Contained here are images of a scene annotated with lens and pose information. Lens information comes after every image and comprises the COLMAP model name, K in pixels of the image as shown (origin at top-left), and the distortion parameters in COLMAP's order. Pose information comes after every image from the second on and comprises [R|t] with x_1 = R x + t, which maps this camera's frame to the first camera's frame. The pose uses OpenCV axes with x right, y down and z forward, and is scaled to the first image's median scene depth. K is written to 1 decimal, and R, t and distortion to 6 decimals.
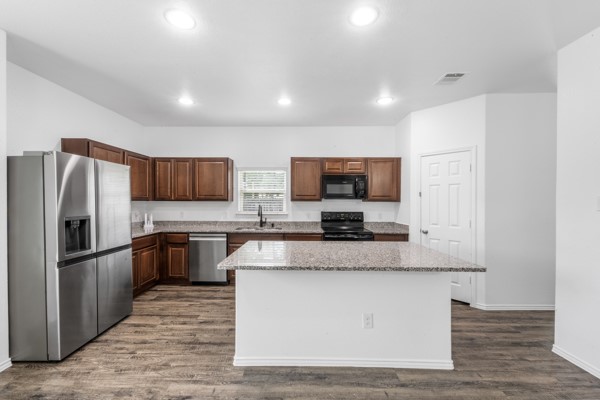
lens RADIAL K [[241.2, 0, 298.5], [0, 241.2, 203.3], [0, 0, 1]] dist [0.002650, -0.001262]
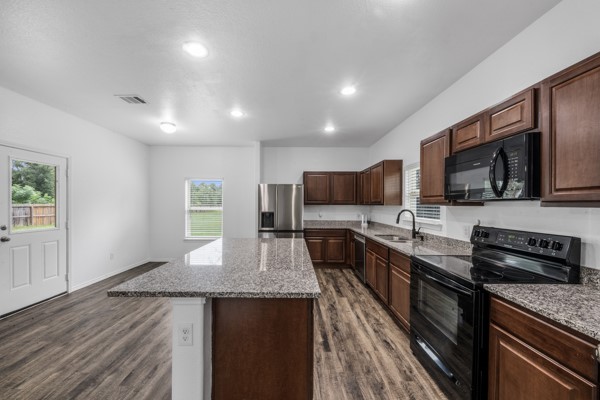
lens RADIAL K [[223.9, 0, 294.9], [0, 223.9, 206.5], [0, 0, 1]] dist [0.002475, -0.002099]
pose [[0.022881, 0.004641, -0.999727, 0.608570], [-0.013381, 0.999901, 0.004335, -0.003322], [0.999649, 0.013278, 0.022941, 0.637793]]
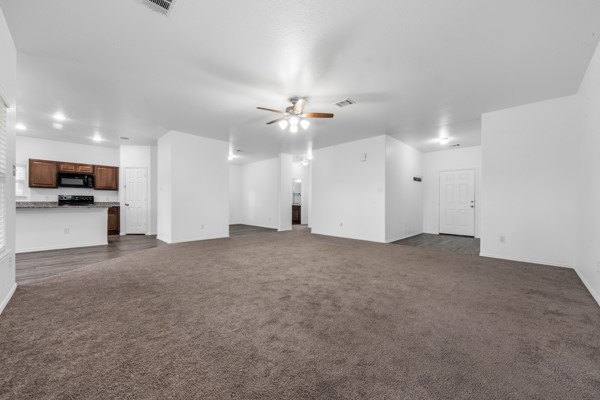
lens RADIAL K [[223.9, 0, 297.7], [0, 223.9, 202.4], [0, 0, 1]] dist [0.002475, -0.002099]
pose [[0.703952, 0.001941, 0.710245, 0.166096], [0.002896, 0.999980, -0.005604, 0.101425], [-0.710241, 0.006002, 0.703933, -1.228597]]
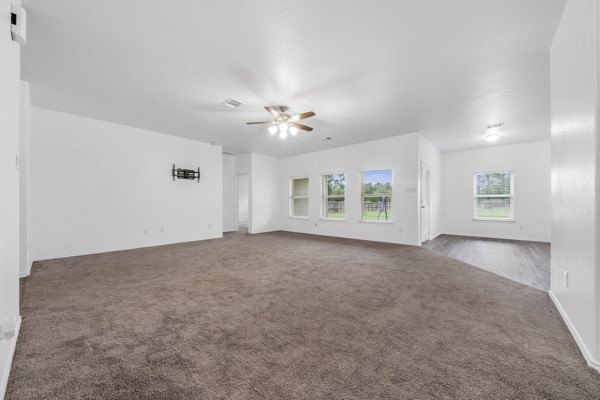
lens RADIAL K [[223.9, 0, 296.9], [0, 223.9, 200.9], [0, 0, 1]] dist [0.002475, -0.002099]
pose [[-0.647976, -0.016163, -0.761489, 1.469323], [-0.012022, 0.999867, -0.010993, 0.096718], [0.761566, 0.002031, -0.648085, 0.110813]]
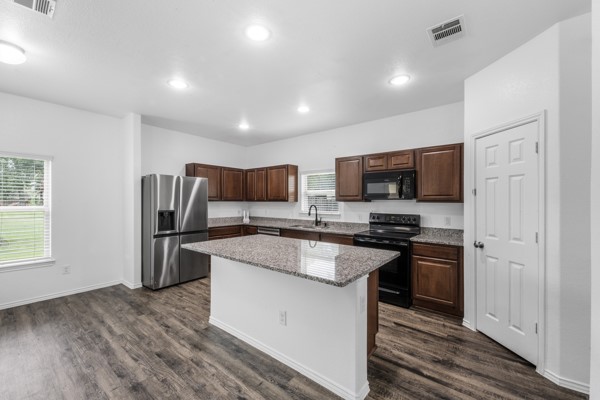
lens RADIAL K [[241.2, 0, 300.0], [0, 241.2, 202.7], [0, 0, 1]] dist [0.002650, -0.001262]
pose [[0.795096, 0.001921, -0.606480, 0.472219], [-0.004949, 0.999982, -0.003320, -0.000609], [0.606463, 0.005641, 0.795092, 0.106909]]
